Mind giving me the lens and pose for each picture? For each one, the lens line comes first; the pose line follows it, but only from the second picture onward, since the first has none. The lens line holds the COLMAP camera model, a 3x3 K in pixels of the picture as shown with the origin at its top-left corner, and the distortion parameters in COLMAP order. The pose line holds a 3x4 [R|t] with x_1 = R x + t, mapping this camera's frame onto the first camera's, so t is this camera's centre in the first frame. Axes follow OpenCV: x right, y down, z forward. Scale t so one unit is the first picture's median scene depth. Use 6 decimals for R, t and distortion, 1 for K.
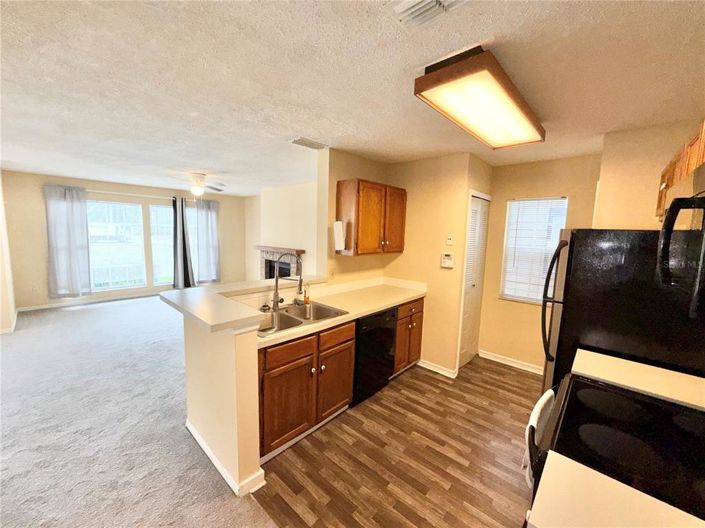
lens RADIAL K [[283.0, 0, 347.1], [0, 283.0, 262.6], [0, 0, 1]] dist [-0.003744, 0.000198]
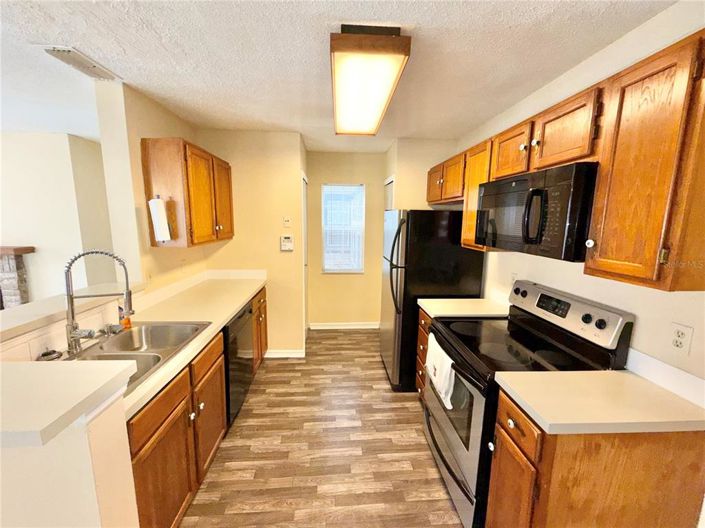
lens RADIAL K [[283.0, 0, 350.5], [0, 283.0, 263.1], [0, 0, 1]] dist [-0.003744, 0.000198]
pose [[0.689232, -0.130363, 0.712717, -0.228493], [0.087145, 0.991455, 0.097073, -0.017021], [-0.719281, -0.004796, 0.694703, 0.191111]]
